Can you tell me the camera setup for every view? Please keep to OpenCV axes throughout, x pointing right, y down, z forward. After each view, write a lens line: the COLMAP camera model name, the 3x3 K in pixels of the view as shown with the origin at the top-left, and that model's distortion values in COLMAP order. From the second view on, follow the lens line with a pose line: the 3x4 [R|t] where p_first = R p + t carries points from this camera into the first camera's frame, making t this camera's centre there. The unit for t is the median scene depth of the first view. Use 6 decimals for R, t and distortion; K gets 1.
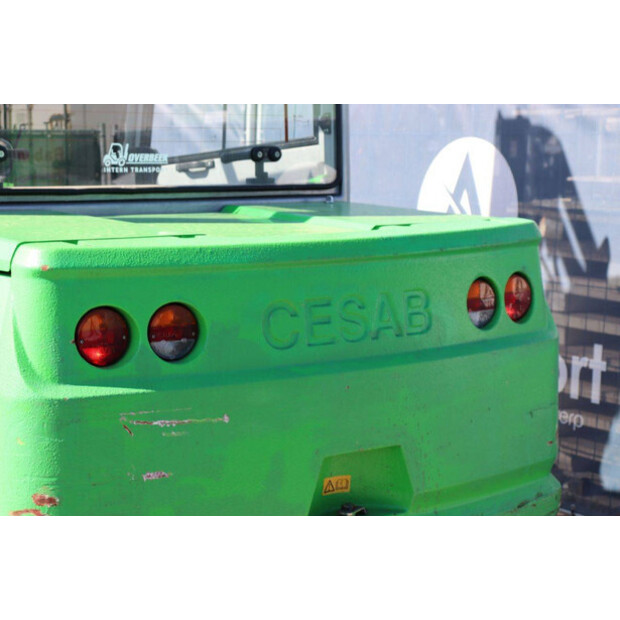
lens RADIAL K [[1457.6, 0, 308.6], [0, 1457.6, 311.8], [0, 0, 1]] dist [0.399276, 0.000000]
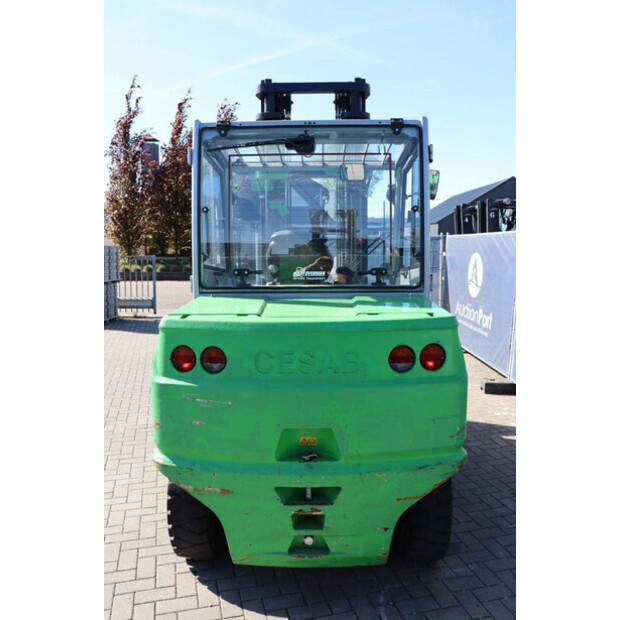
lens RADIAL K [[543.2, 0, 309.6], [0, 543.2, 311.1], [0, 0, 1]] dist [-0.110229, 0.044611]
pose [[0.794379, 0.069678, -0.603413, 0.453580], [-0.066581, 0.997401, 0.027521, -0.081156], [0.603763, 0.018314, 0.796954, 0.392004]]
